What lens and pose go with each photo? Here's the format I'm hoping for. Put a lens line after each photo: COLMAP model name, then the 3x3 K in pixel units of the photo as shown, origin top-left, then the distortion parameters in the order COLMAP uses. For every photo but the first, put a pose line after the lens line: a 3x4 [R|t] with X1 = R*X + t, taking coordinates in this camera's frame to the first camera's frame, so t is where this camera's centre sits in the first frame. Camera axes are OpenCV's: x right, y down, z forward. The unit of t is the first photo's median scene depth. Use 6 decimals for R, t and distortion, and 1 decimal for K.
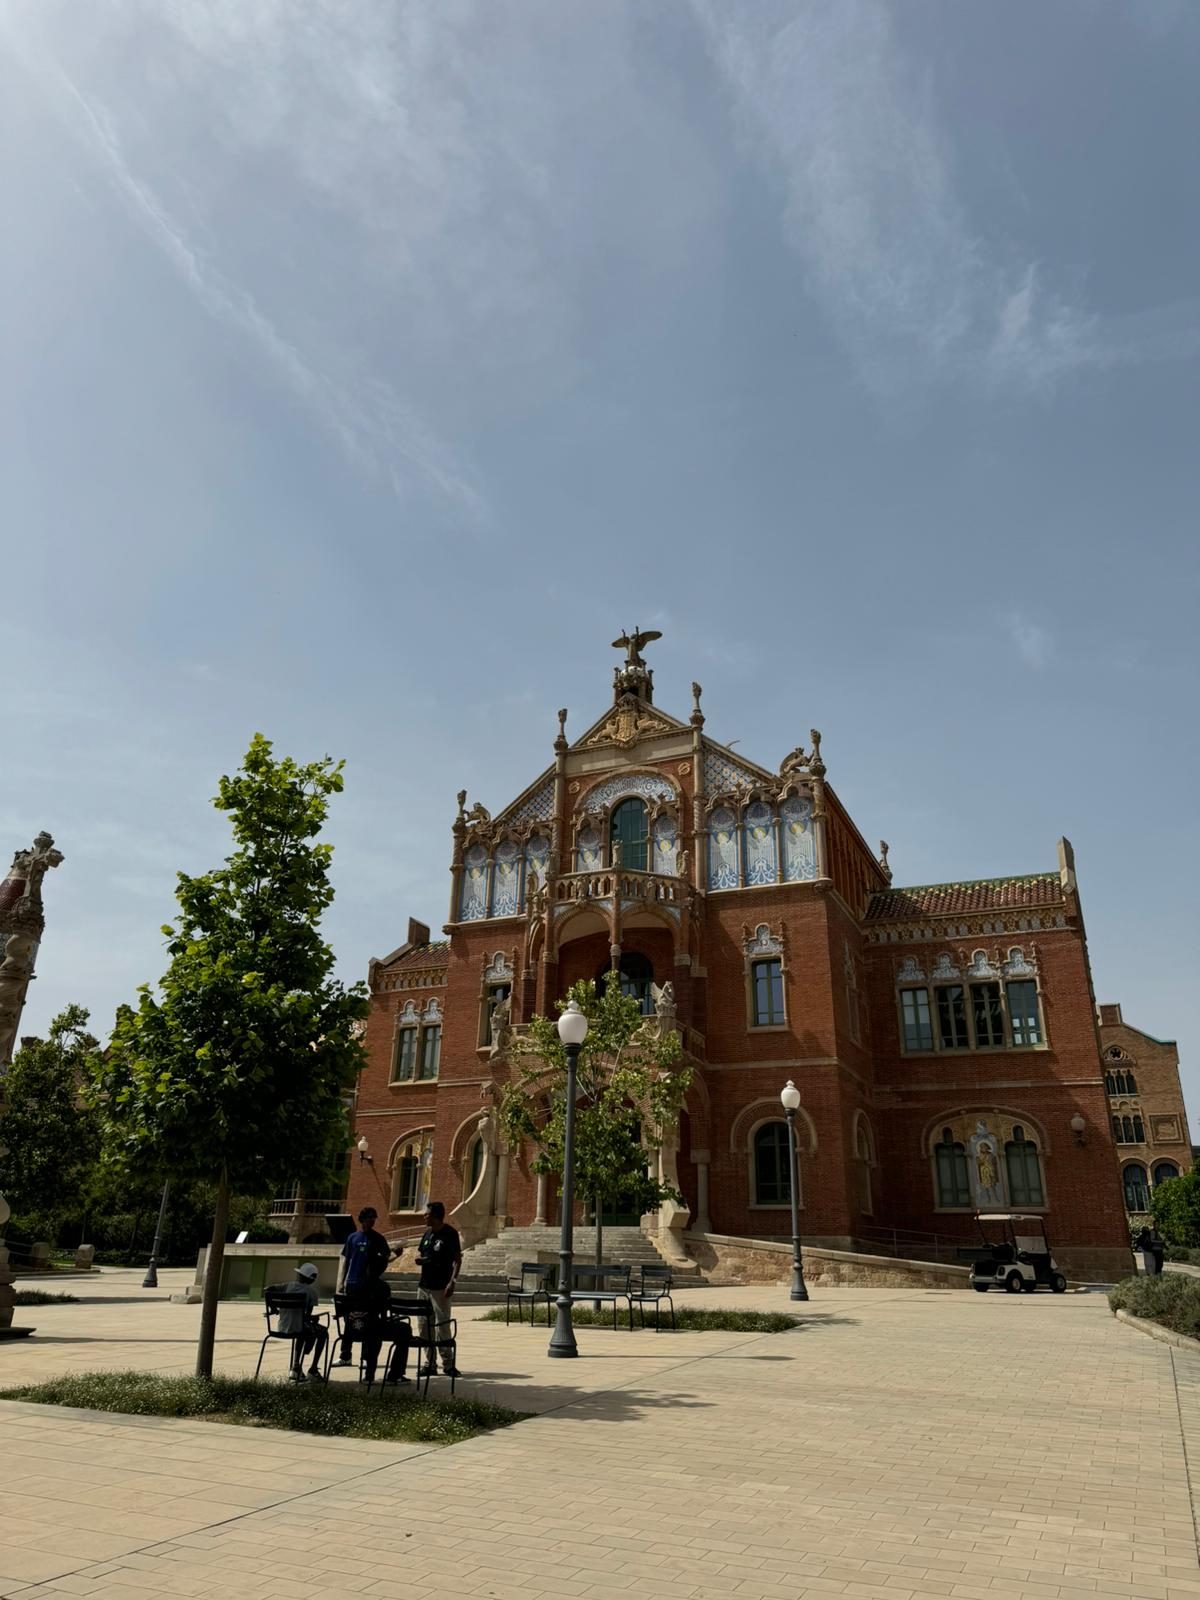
lens RADIAL K [[1127.8, 0, 610.3], [0, 1127.8, 774.5], [0, 0, 1]] dist [0.062061, -0.036259]
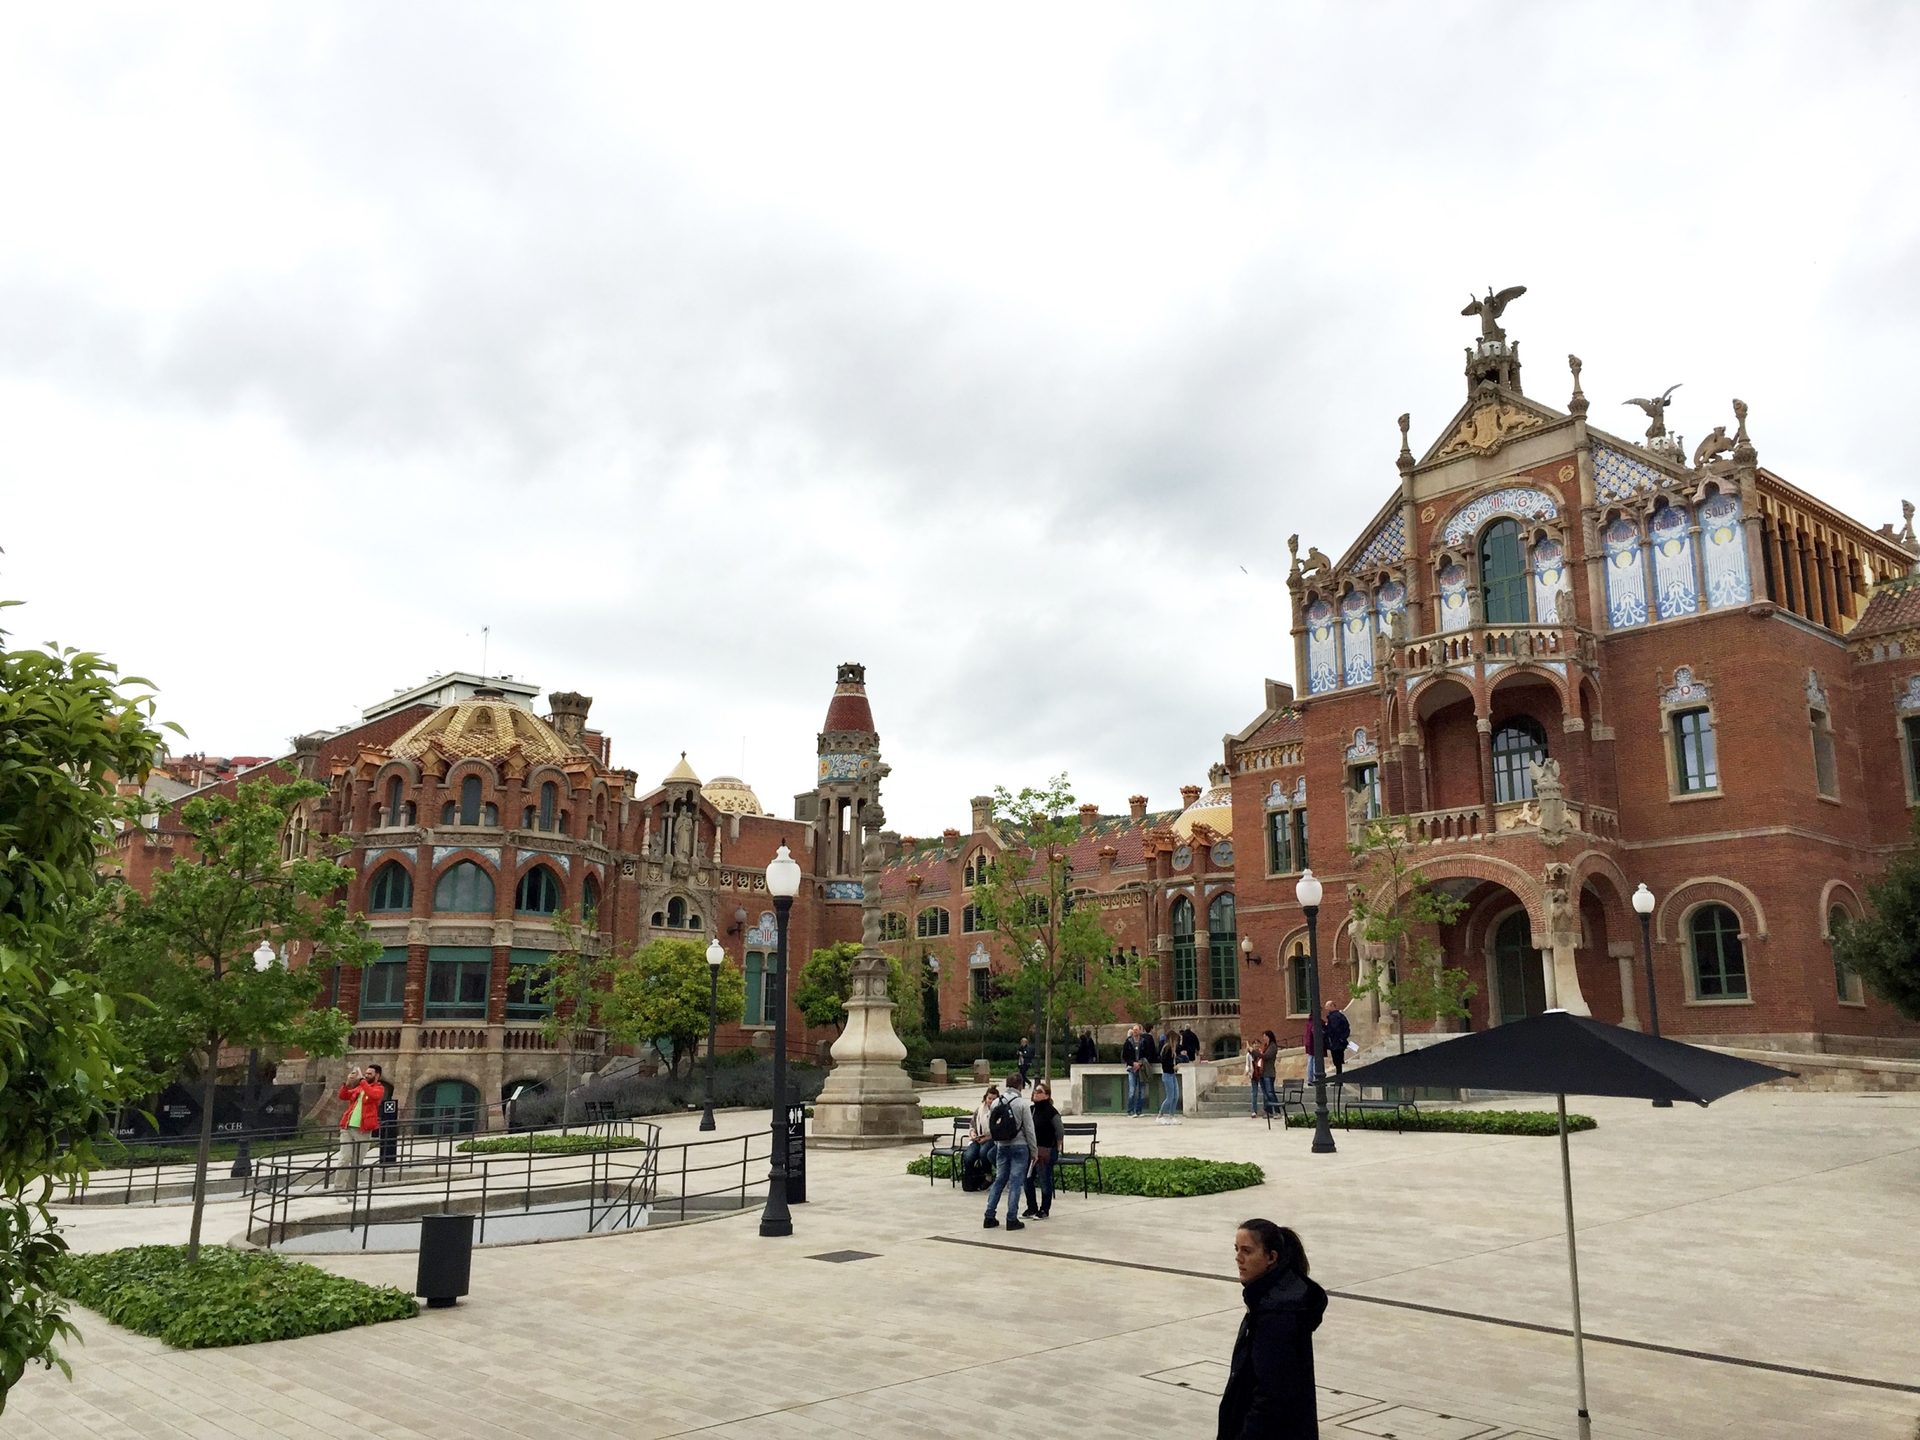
lens RADIAL K [[1646.7, 0, 945.8], [0, 1646.7, 710.6], [0, 0, 1]] dist [0.036968, -0.010582]
pose [[0.908502, -0.109886, -0.403174, 0.121516], [0.186369, 0.970086, 0.155560, -0.105818], [0.374020, -0.216466, 0.901805, -0.228580]]
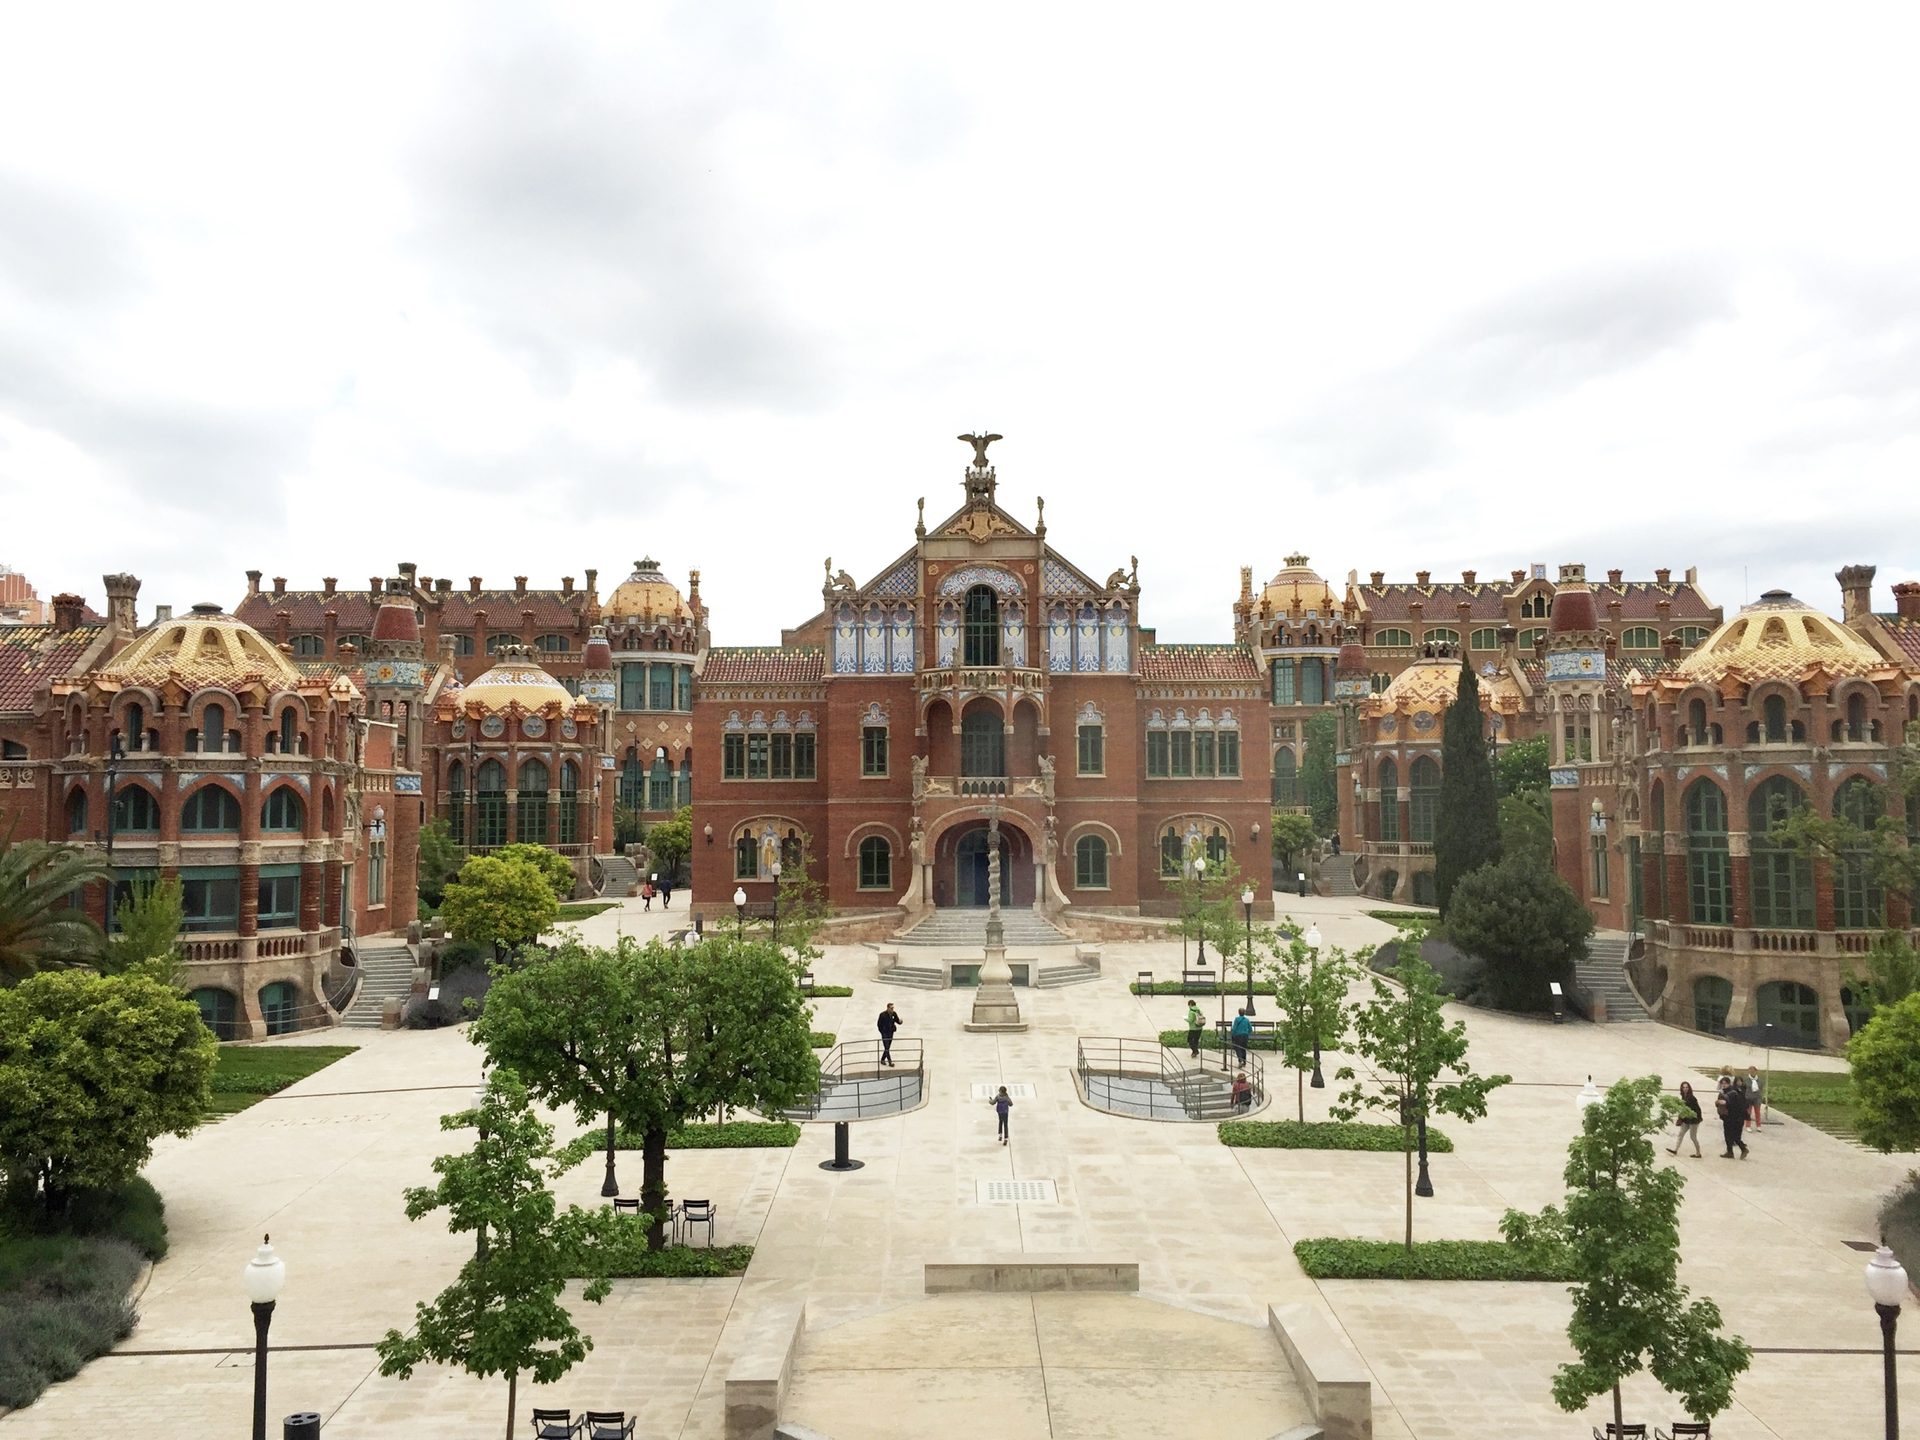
lens RADIAL K [[1646.7, 0, 969.2], [0, 1646.7, 723.3], [0, 0, 1]] dist [0.036968, -0.010582]
pose [[0.909103, -0.001896, 0.416567, -0.788267], [-0.151719, 0.929800, 0.335339, -0.467240], [-0.387960, -0.368059, 0.844997, -0.626589]]
